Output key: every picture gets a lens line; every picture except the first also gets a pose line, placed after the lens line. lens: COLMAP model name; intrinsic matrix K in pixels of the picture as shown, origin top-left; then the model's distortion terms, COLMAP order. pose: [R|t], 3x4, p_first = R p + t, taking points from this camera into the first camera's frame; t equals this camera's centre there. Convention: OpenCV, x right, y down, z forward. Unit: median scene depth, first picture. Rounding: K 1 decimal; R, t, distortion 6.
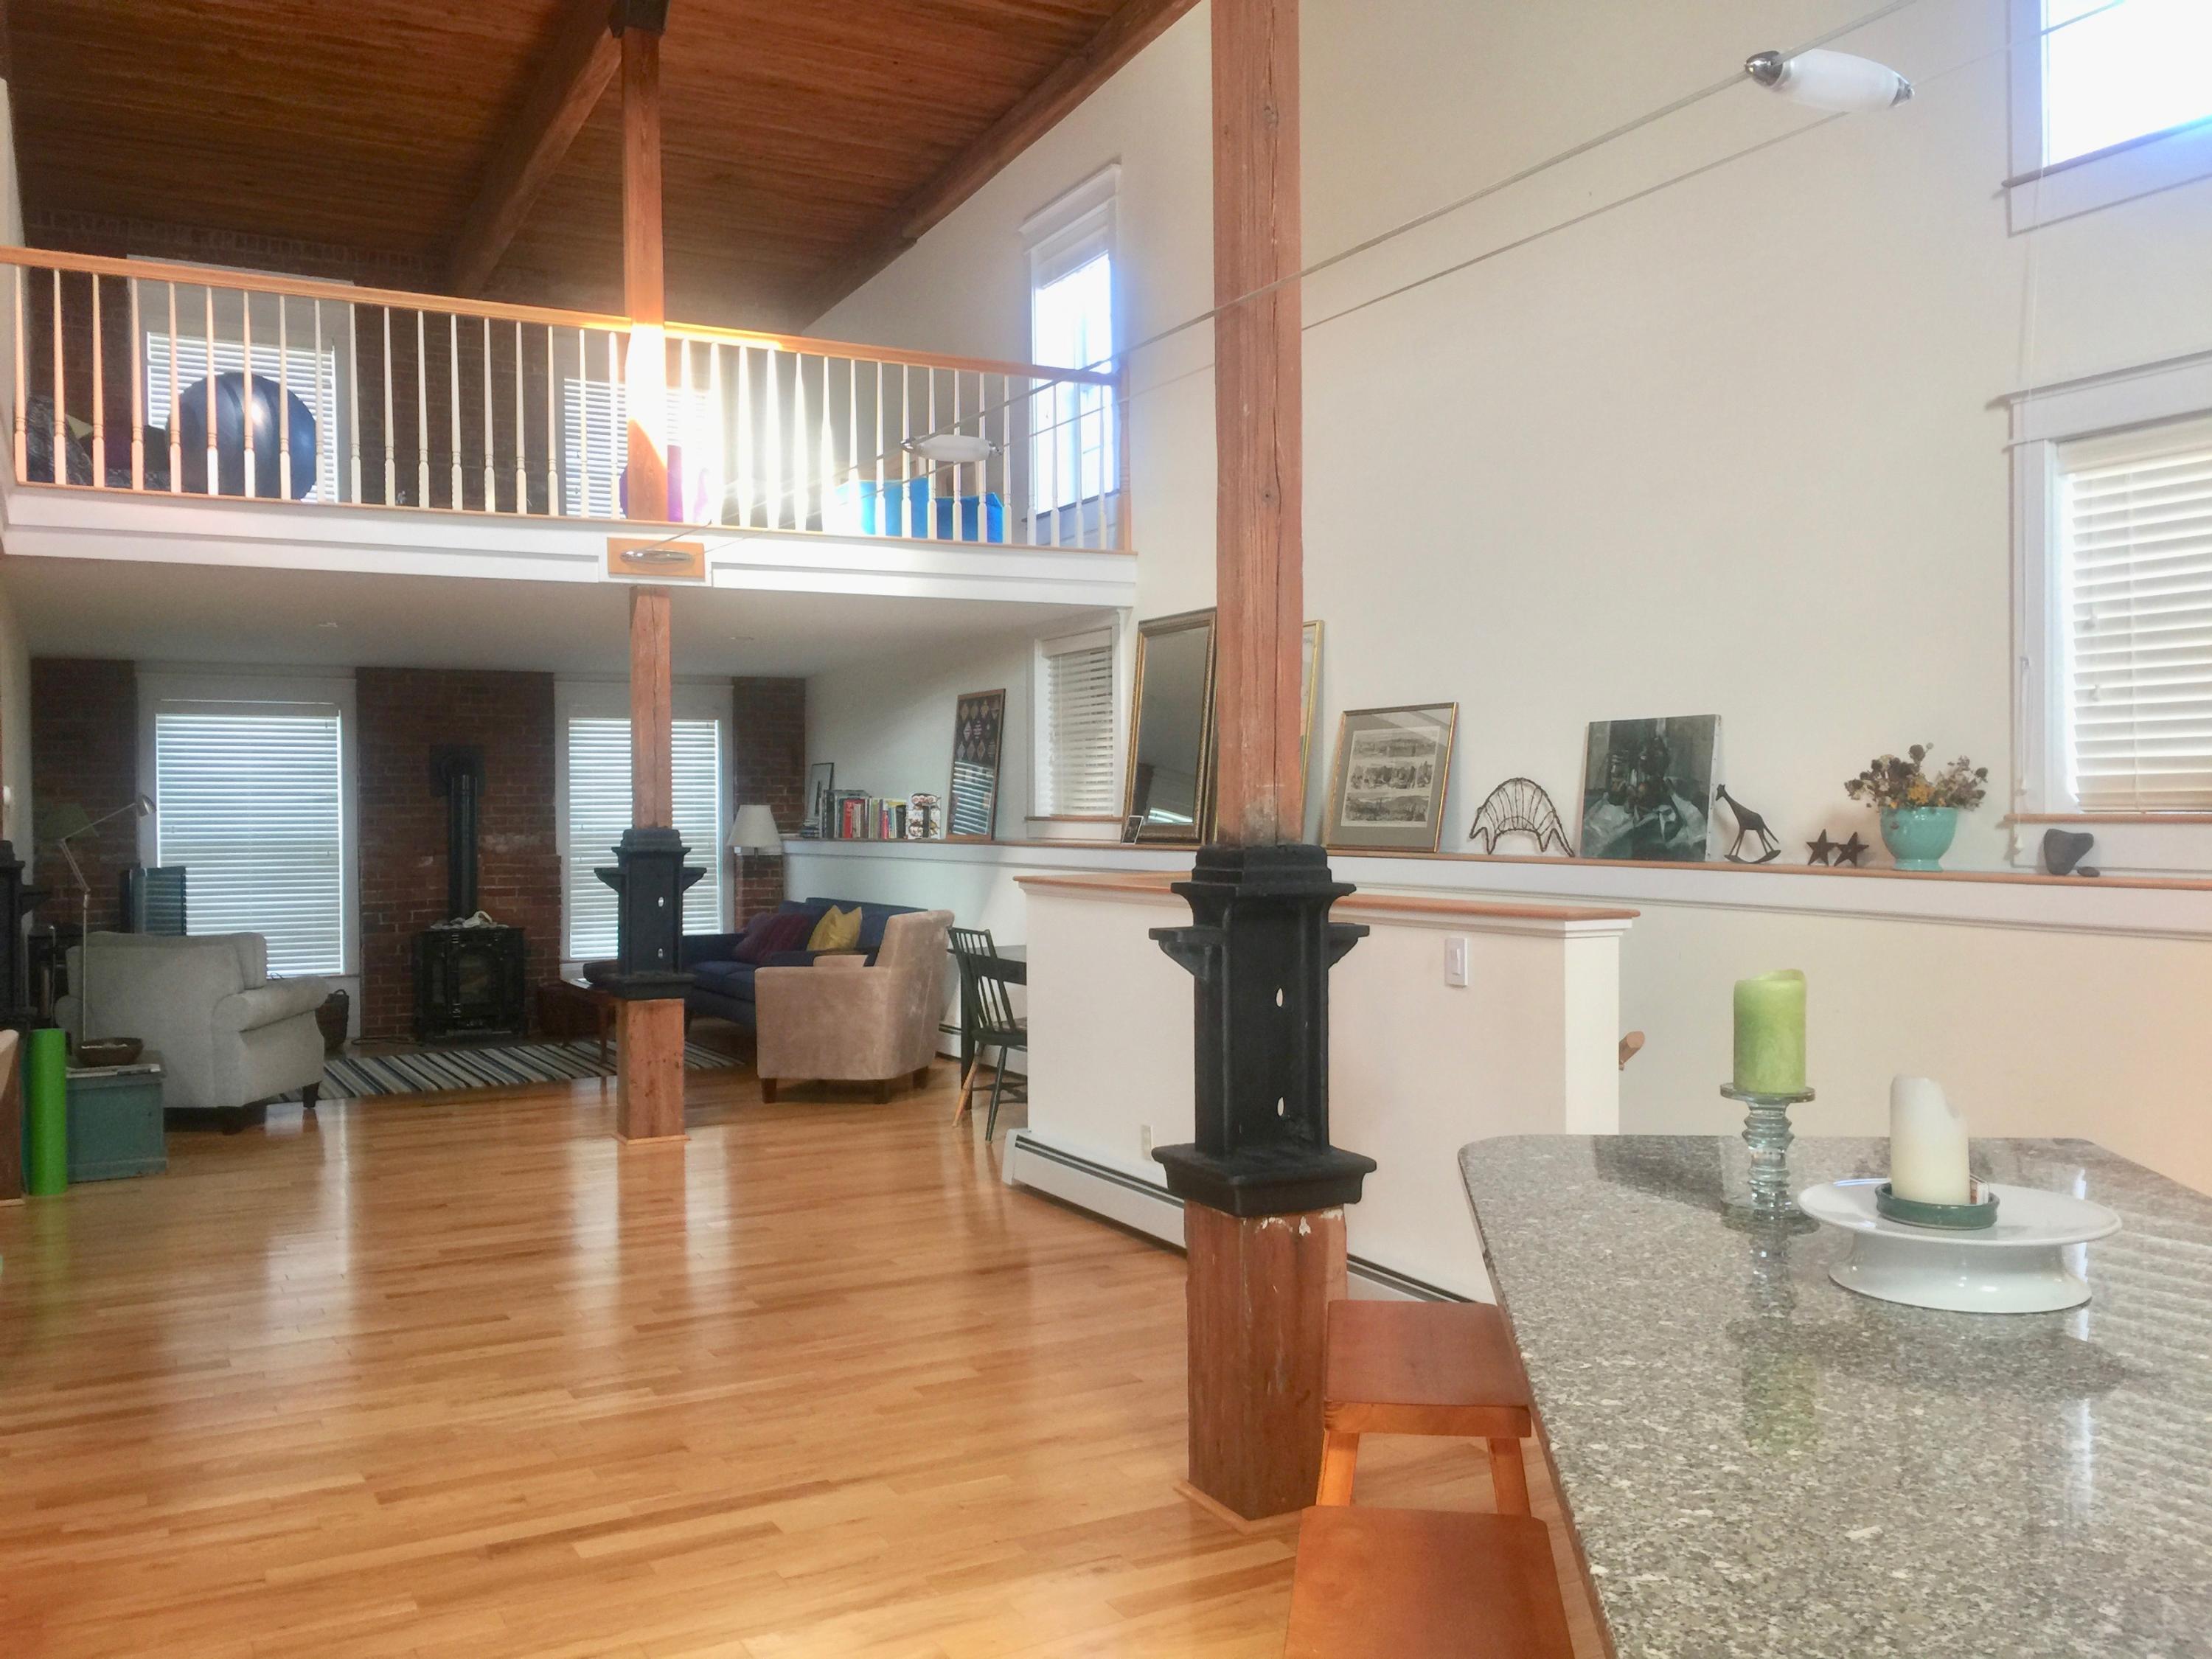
lens RADIAL K [[1870.4, 0, 1111.9], [0, 1870.4, 842.0], [0, 0, 1]] dist [0.061251, -0.050248]
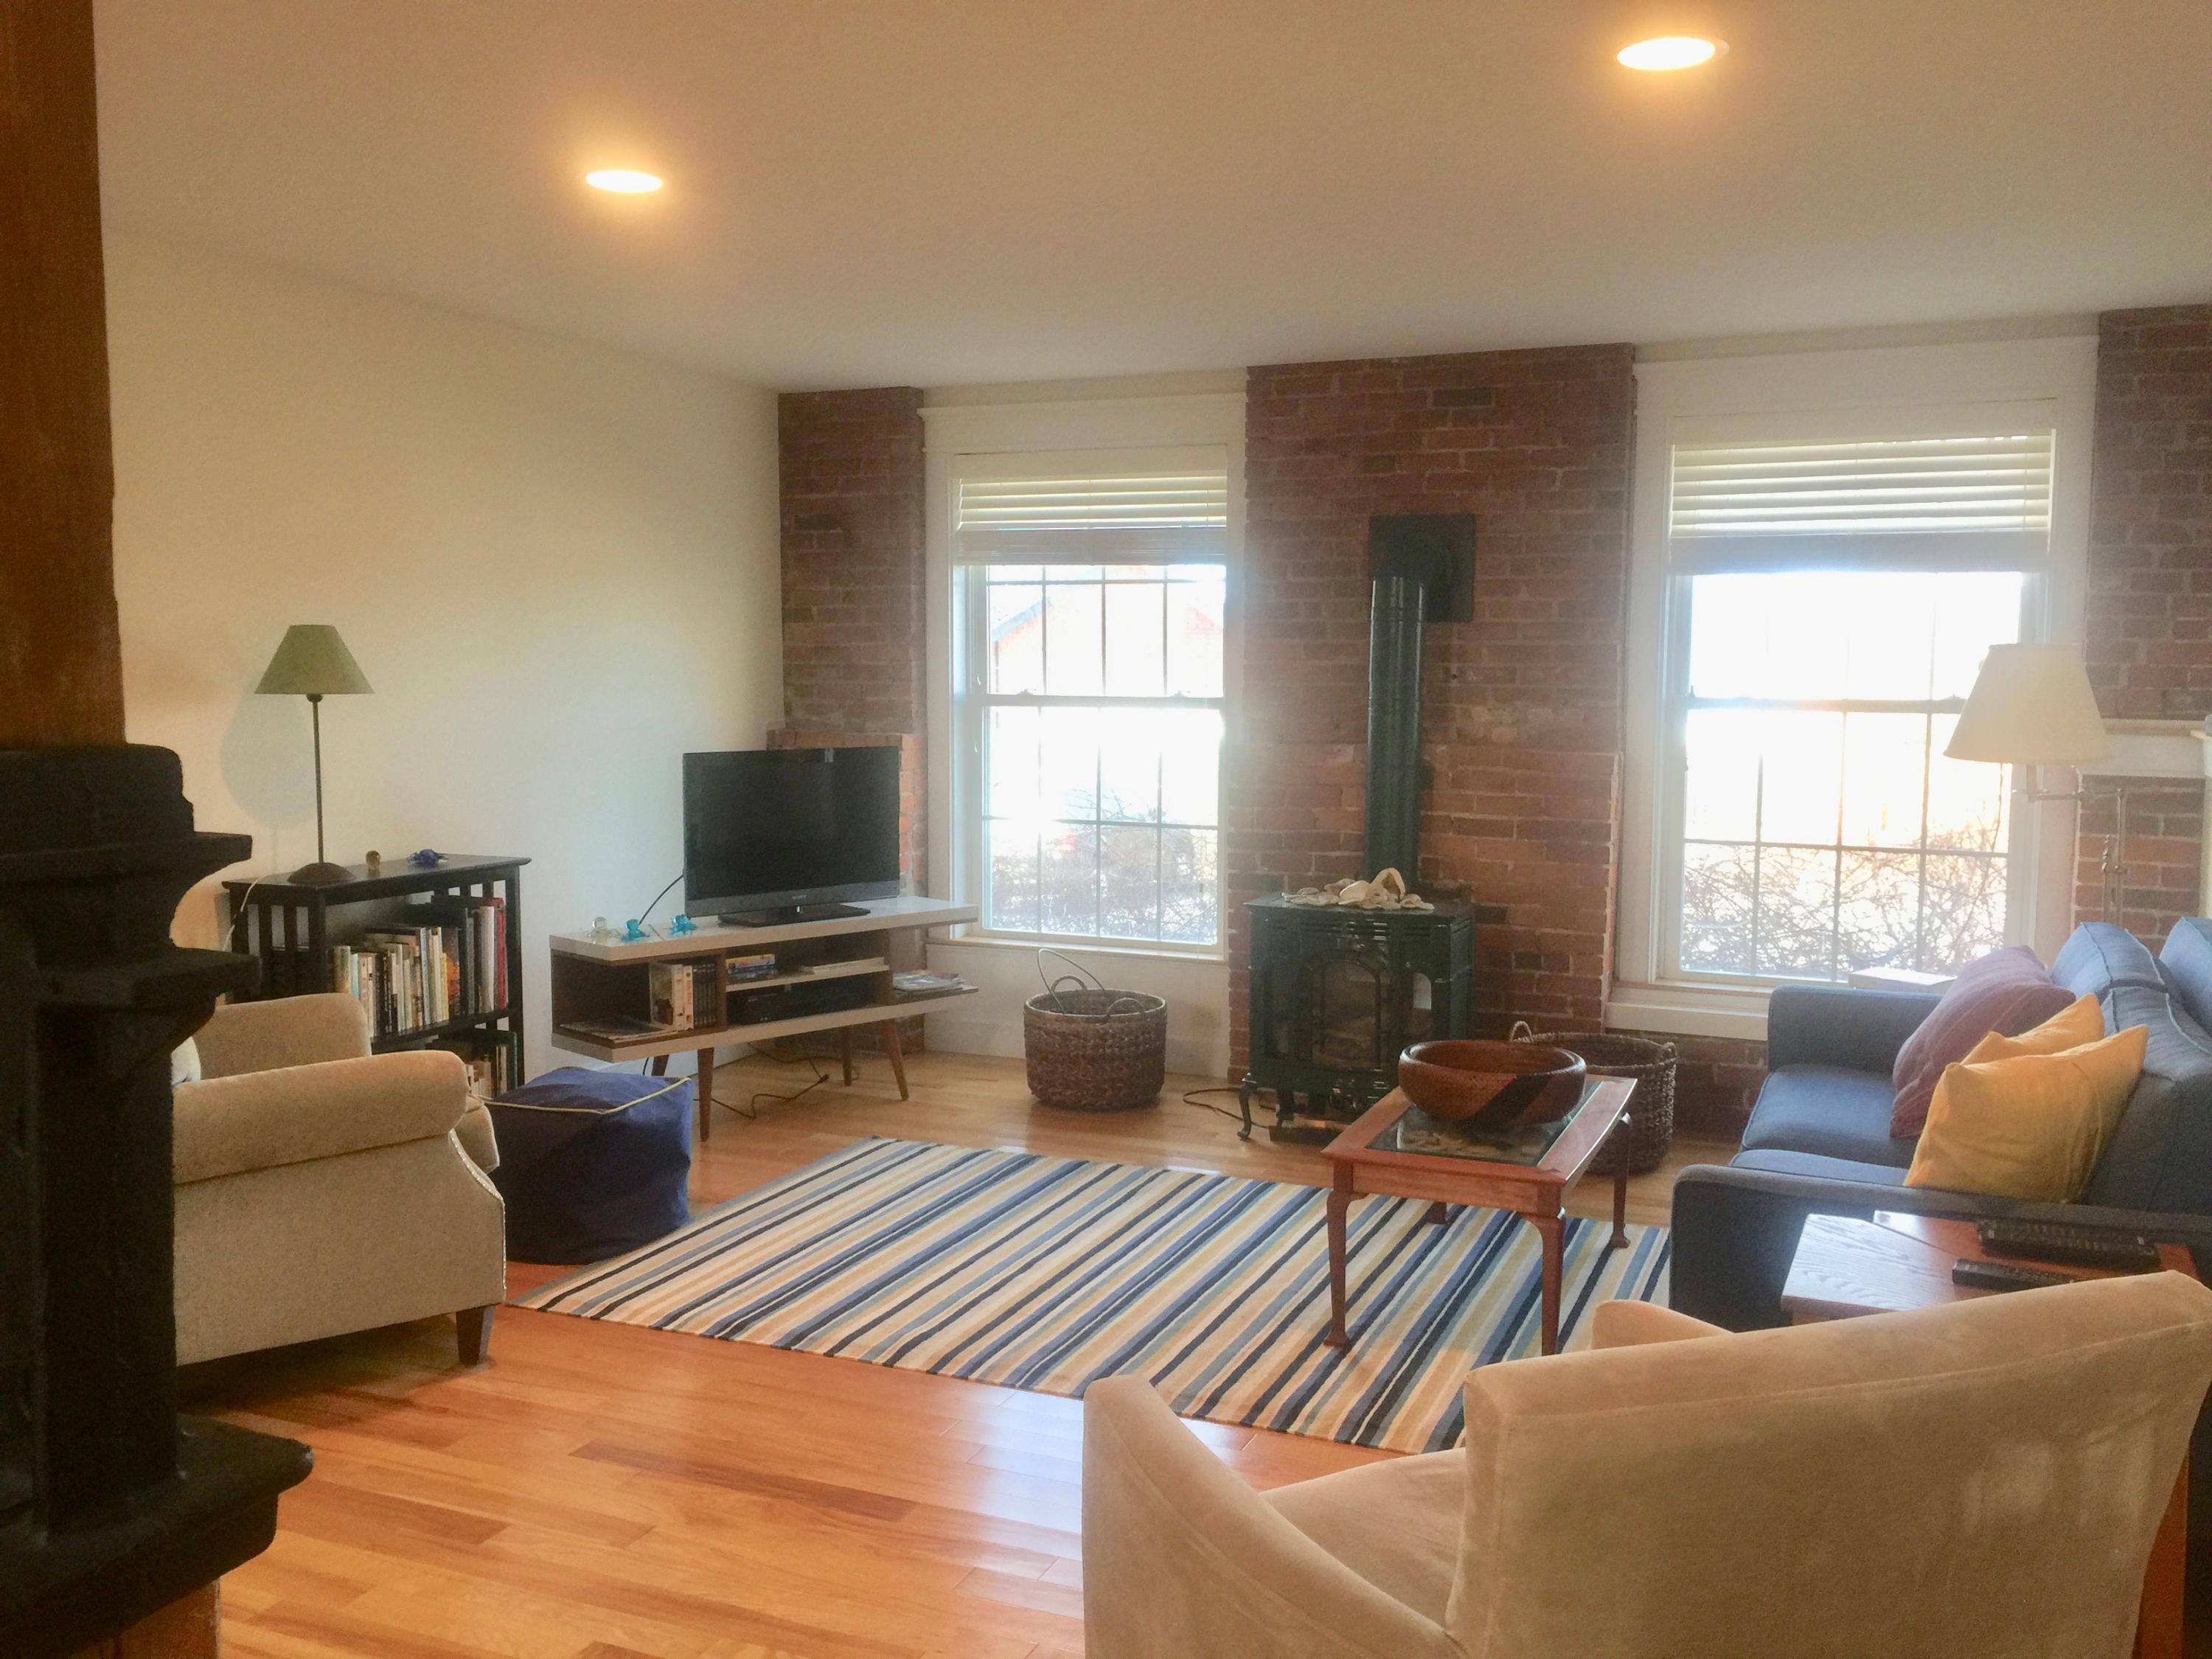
lens RADIAL K [[1870.4, 0, 1104.0], [0, 1870.4, 816.3], [0, 0, 1]] dist [0.061251, -0.050248]
pose [[0.628081, 0.077149, -0.774314, -0.025660], [-0.024127, 0.996525, 0.079718, -0.013435], [0.777774, -0.031387, 0.627760, 0.761415]]
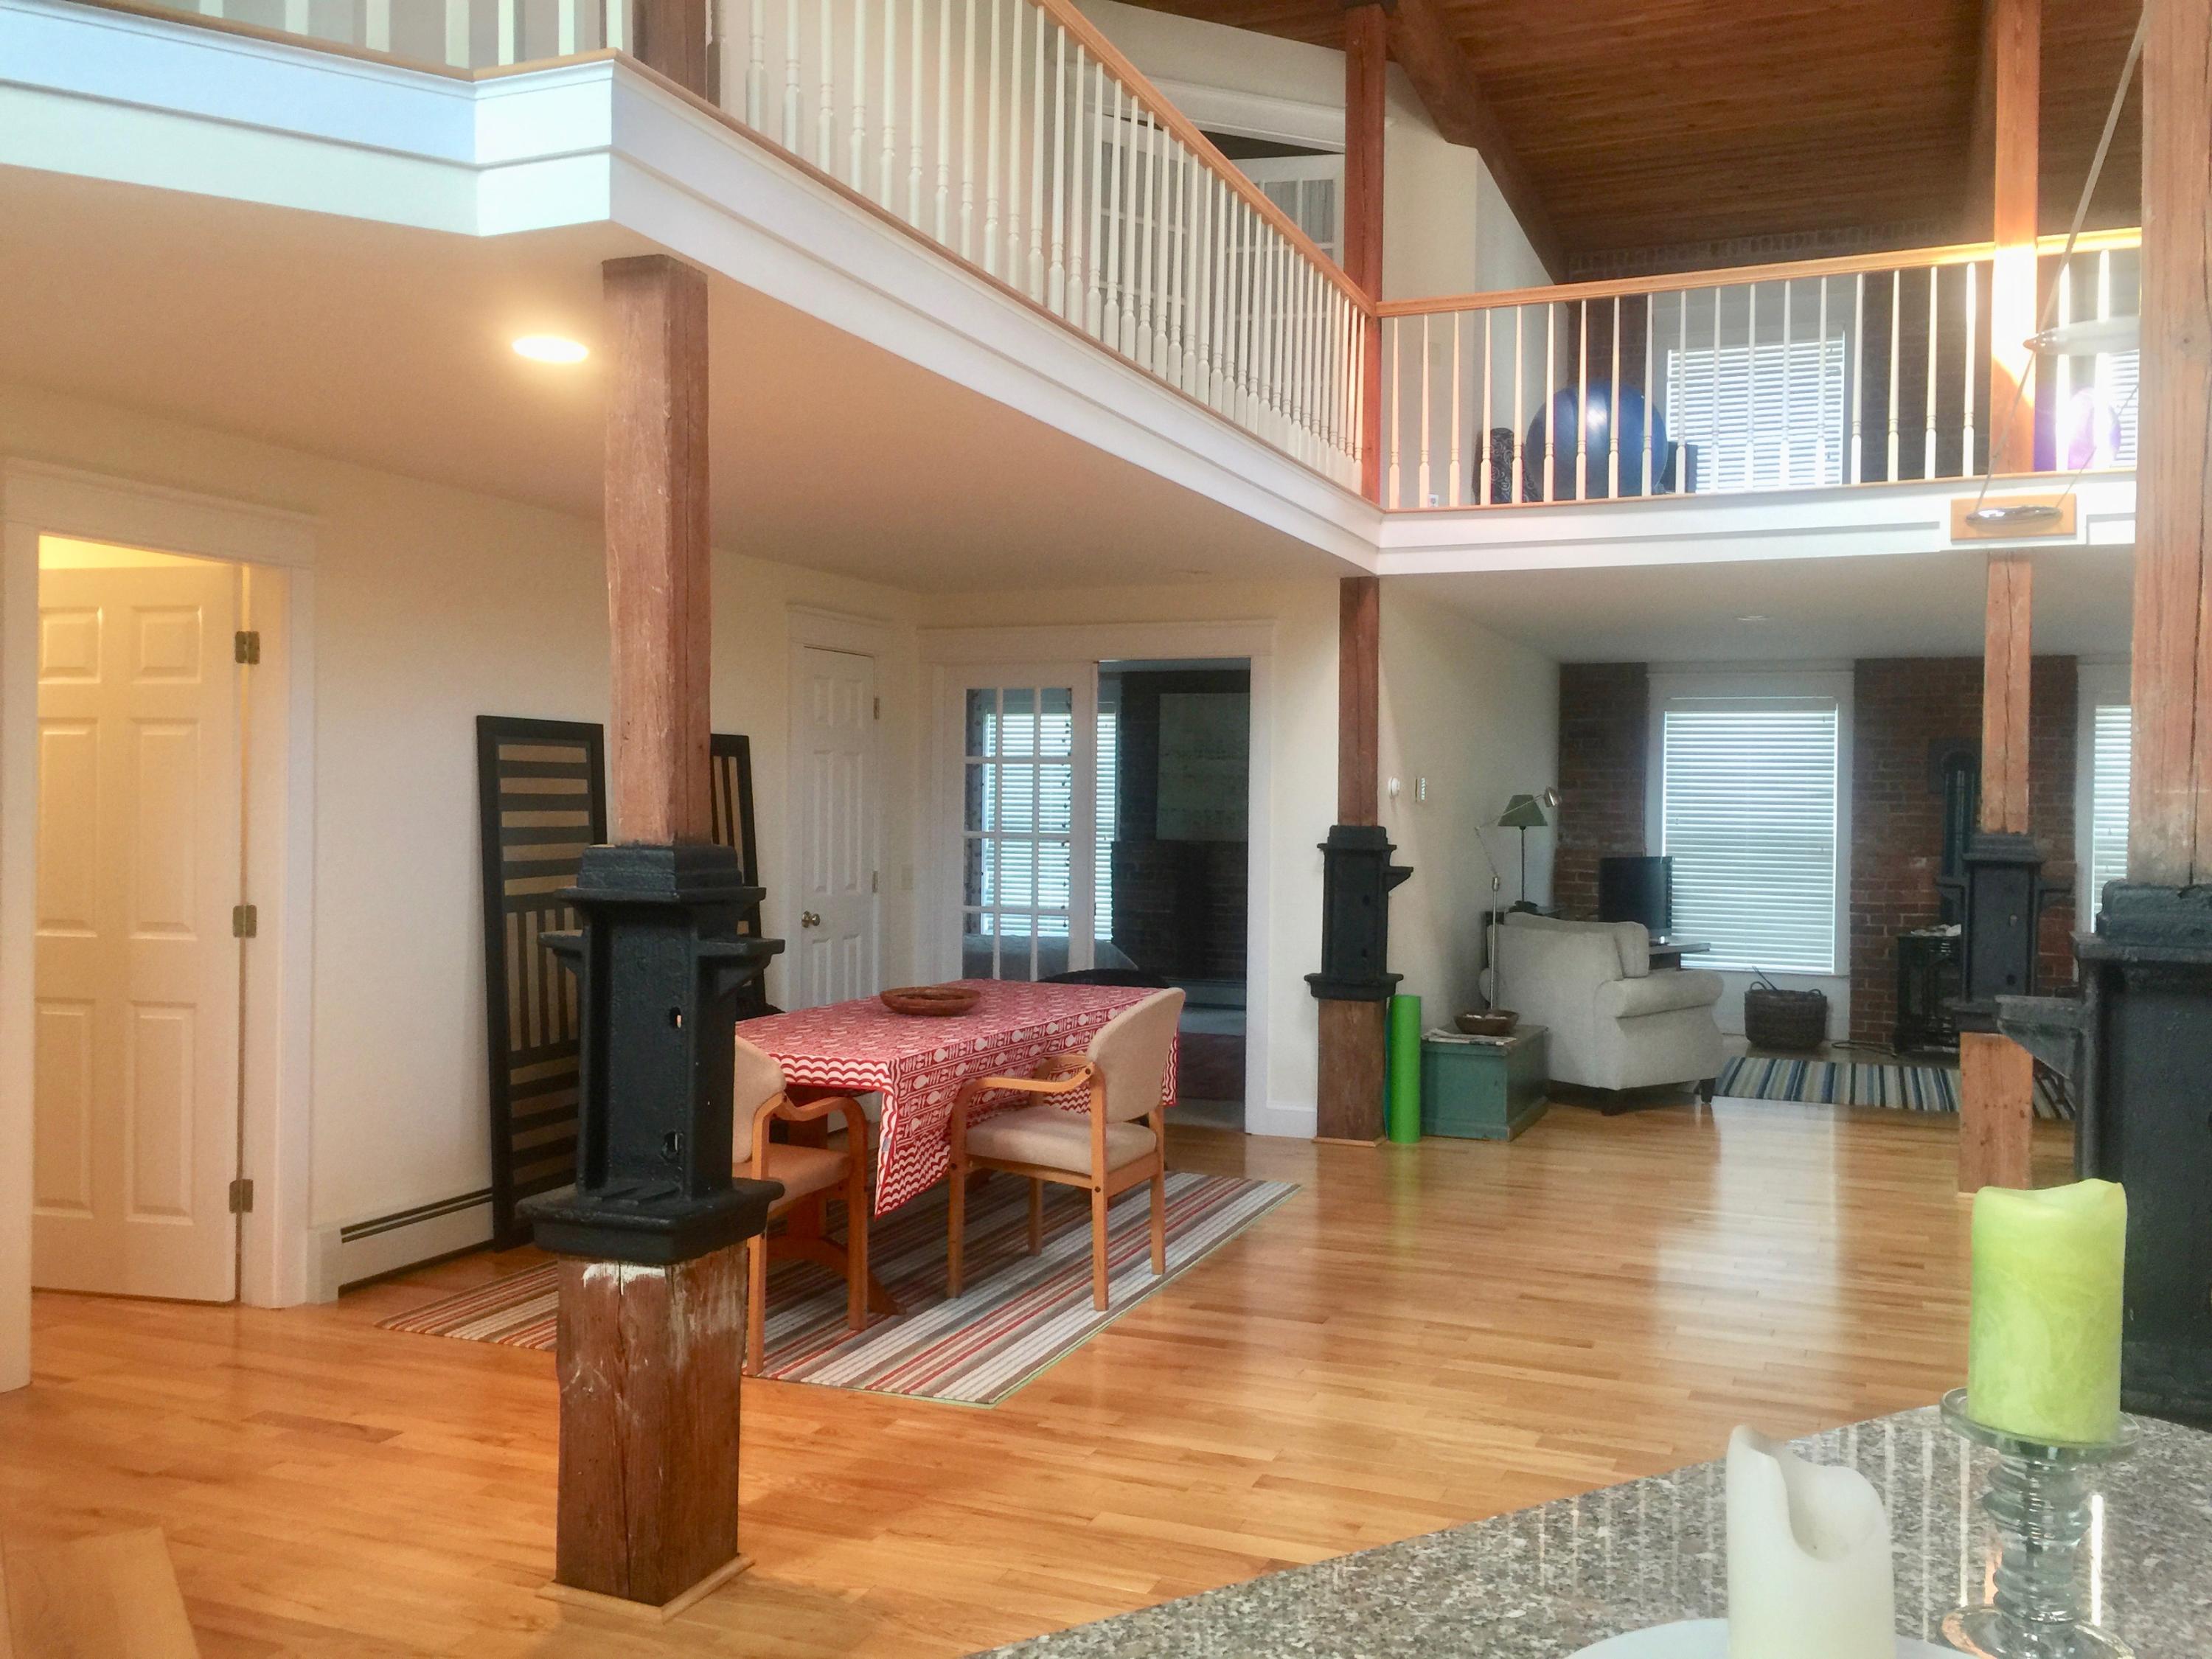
lens RADIAL K [[1870.4, 0, 1113.4], [0, 1870.4, 825.9], [0, 0, 1]] dist [0.061251, -0.050248]
pose [[0.648507, 0.028997, -0.760656, 0.108872], [-0.034265, 0.999373, 0.008884, -0.003207], [0.760437, 0.020302, 0.649095, 0.096442]]
